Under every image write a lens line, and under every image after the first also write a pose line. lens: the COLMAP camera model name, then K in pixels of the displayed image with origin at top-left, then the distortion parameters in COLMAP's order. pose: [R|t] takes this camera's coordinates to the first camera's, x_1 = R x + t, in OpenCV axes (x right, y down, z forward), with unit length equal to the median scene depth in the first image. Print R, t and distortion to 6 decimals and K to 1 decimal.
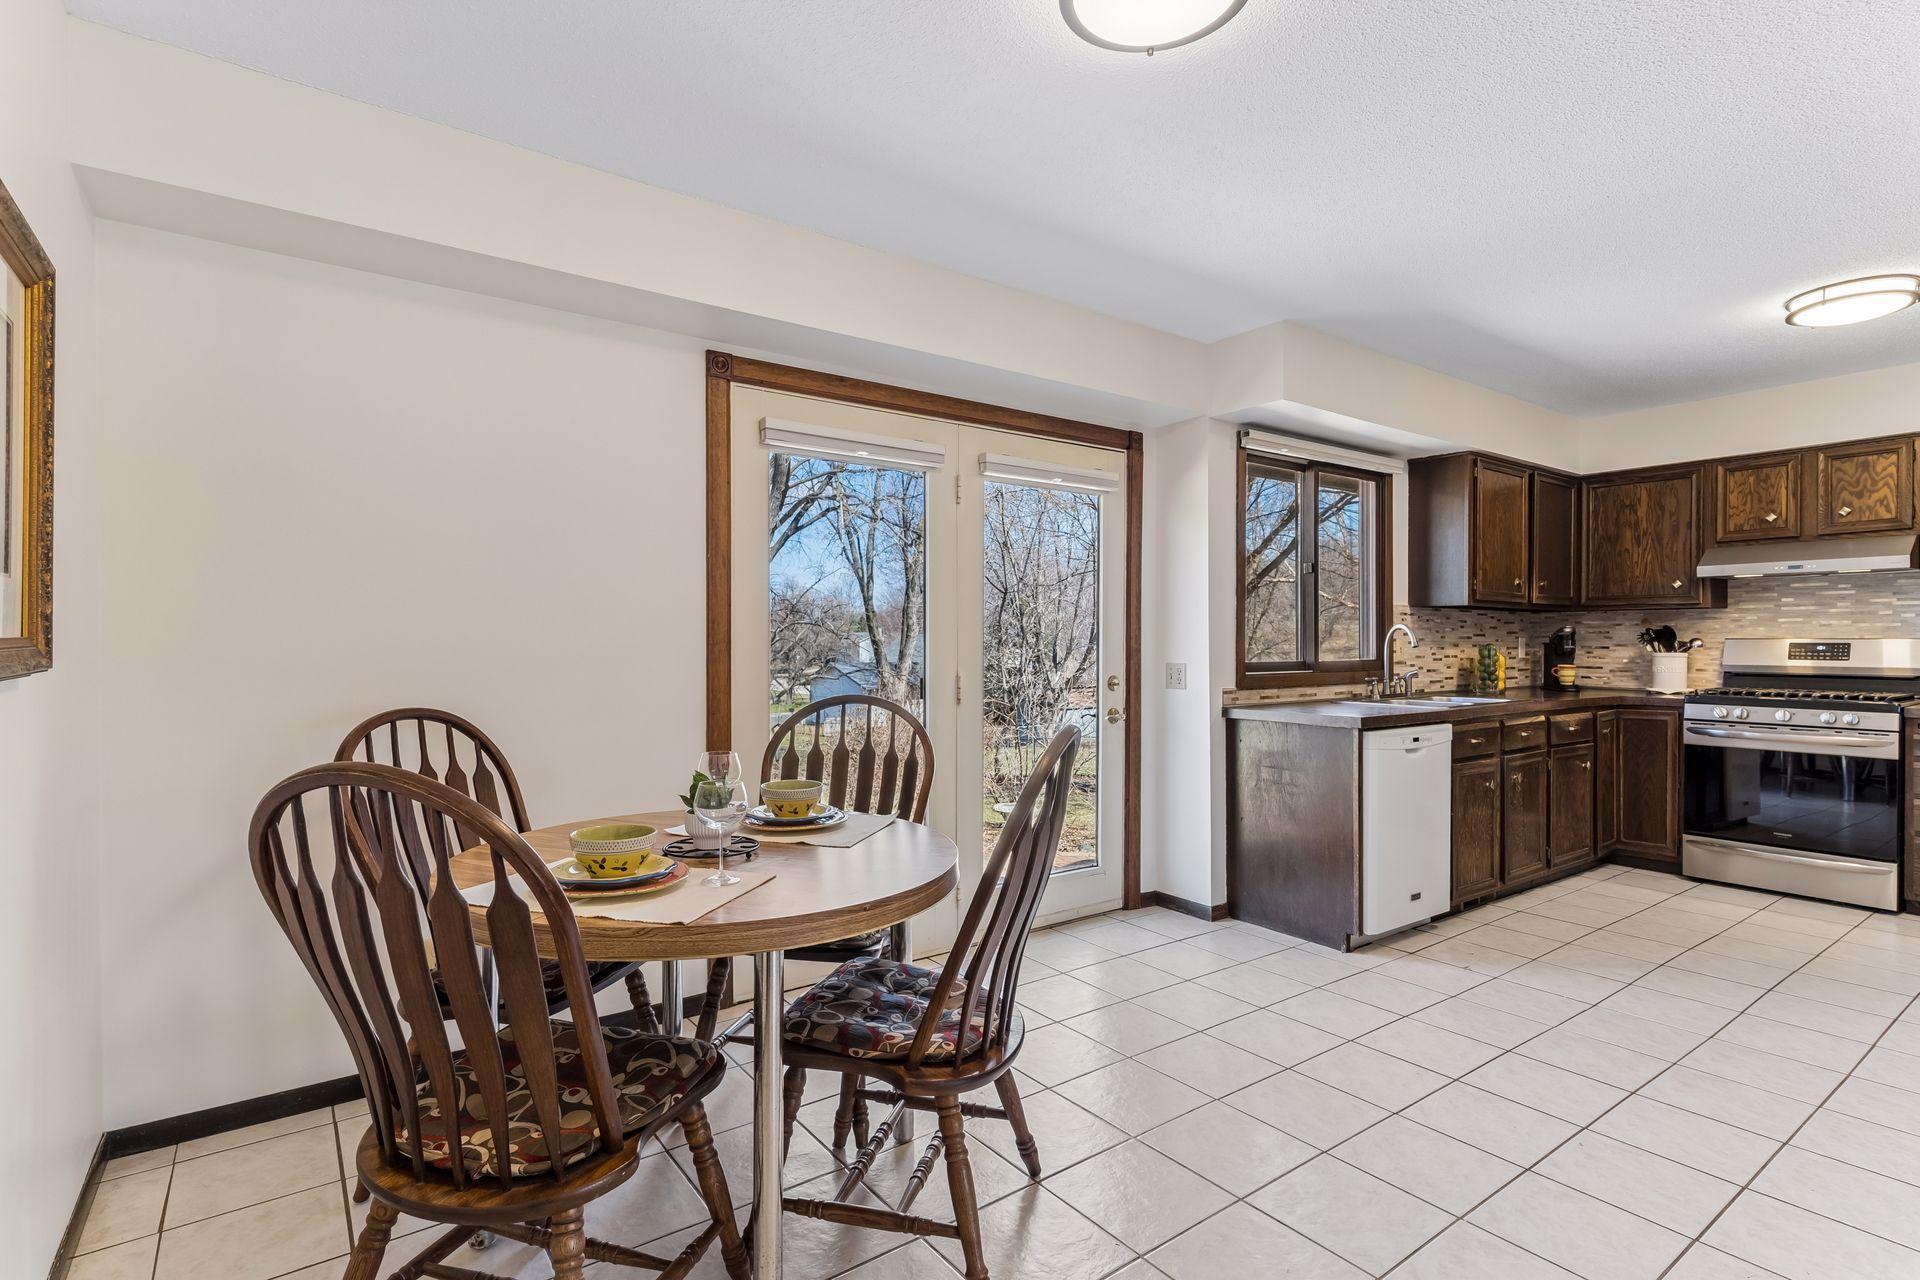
lens RADIAL K [[931.8, 0, 958.7], [0, 931.8, 649.9], [0, 0, 1]] dist [0.003610, -0.000530]
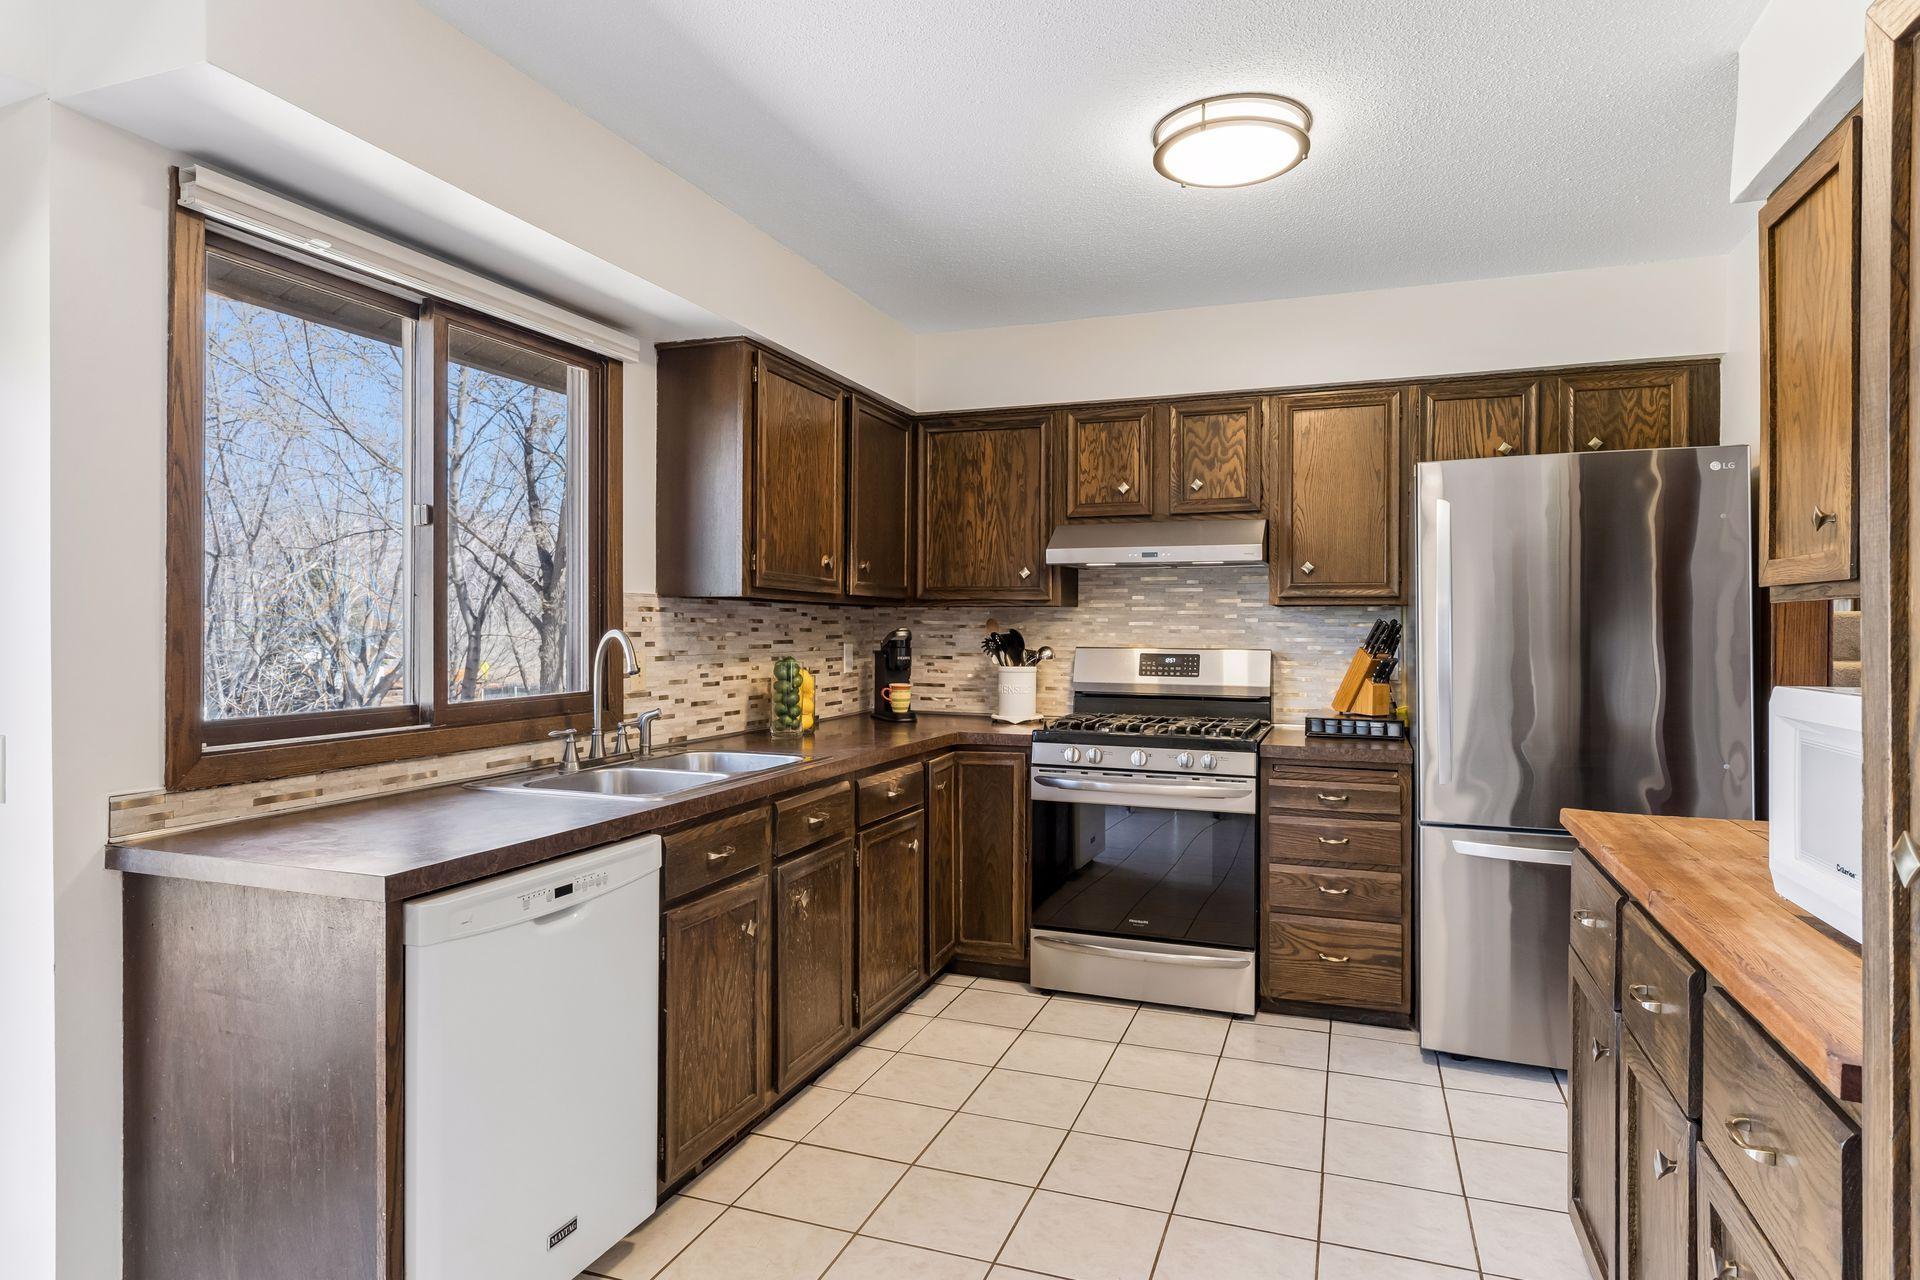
lens RADIAL K [[1060.2, 0, 968.6], [0, 1060.2, 625.9], [0, 0, 1]] dist [-0.001604, 0.001218]
pose [[0.829130, 0.004394, 0.559038, 0.316179], [0.000322, 0.999965, -0.008336, -0.025948], [-0.559055, 0.007092, 0.829100, 0.395939]]
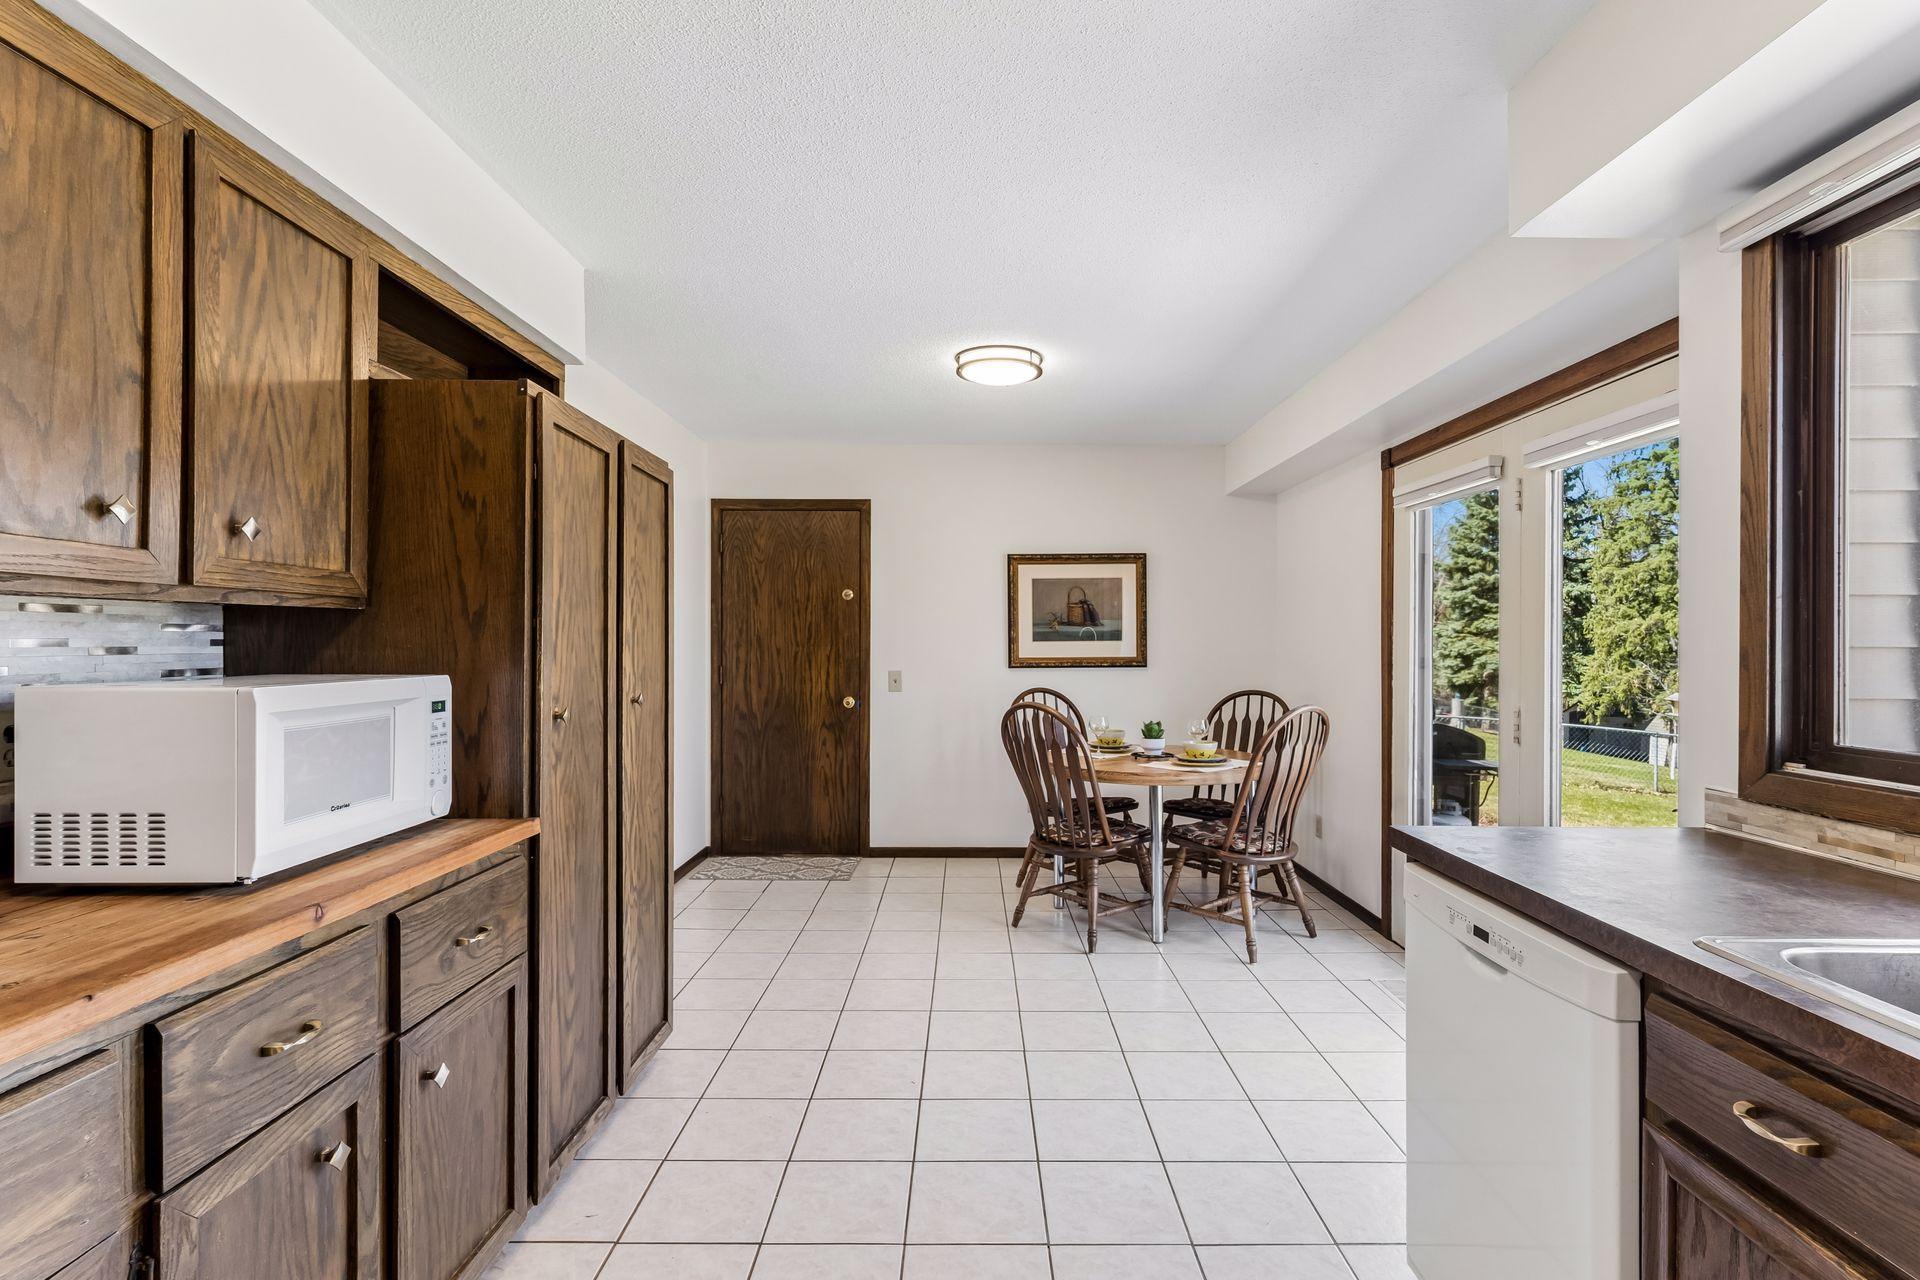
lens RADIAL K [[931.8, 0, 962.5], [0, 931.8, 639.9], [0, 0, 1]] dist [0.003610, -0.000530]
pose [[-0.592991, -0.000751, -0.805209, 0.843209], [-0.006608, 0.999970, 0.003934, -0.031525], [0.805182, 0.007654, -0.592978, 0.923526]]
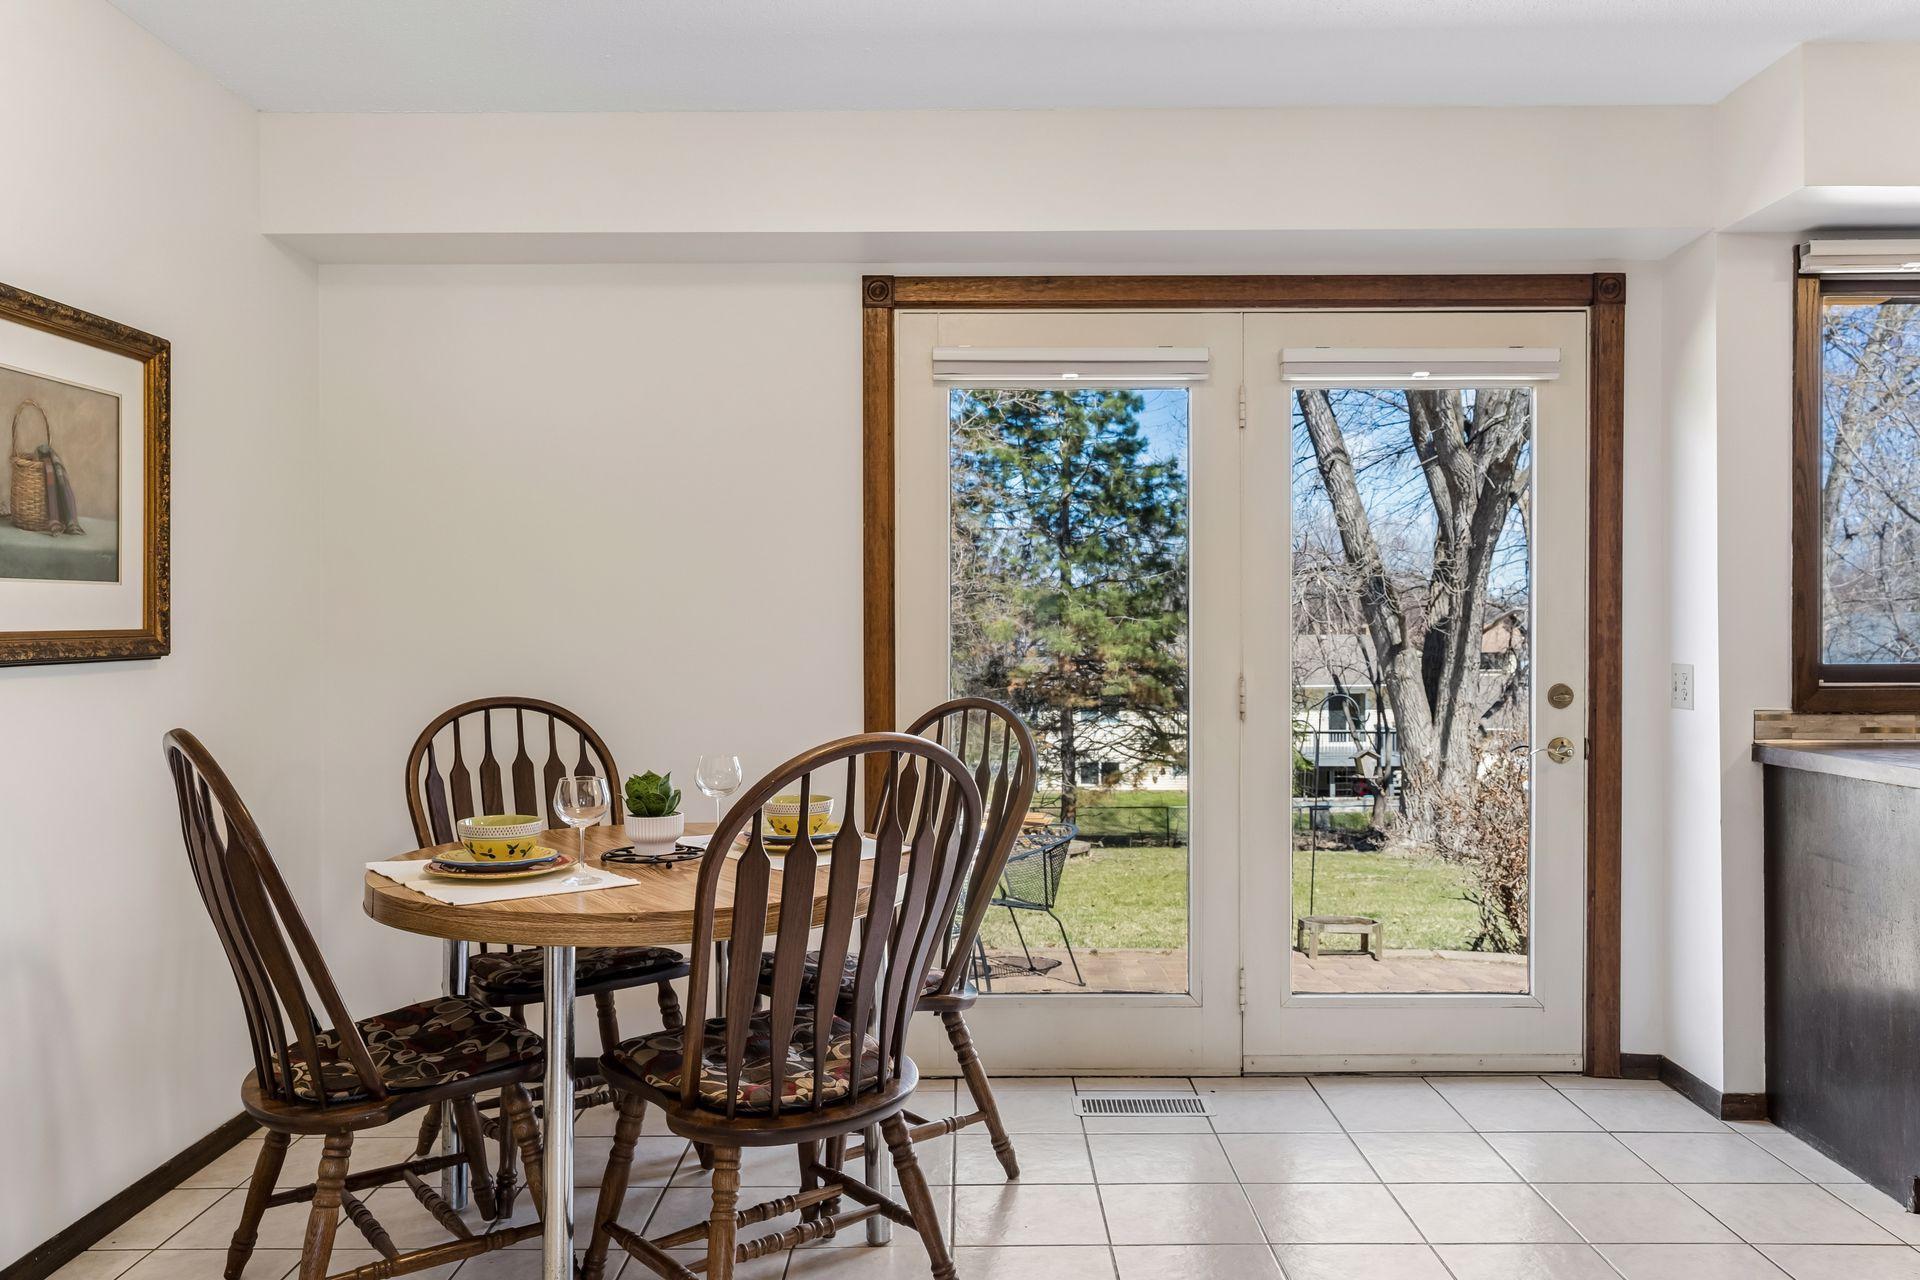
lens RADIAL K [[1446.8, 0, 963.1], [0, 1446.8, 638.5], [0, 0, 1]] dist [-0.002807, 0.002262]
pose [[0.805662, 0.001535, -0.592373, 0.392494], [-0.001696, 0.999999, 0.000285, -0.001003], [0.592373, 0.000775, 0.805663, 0.015205]]
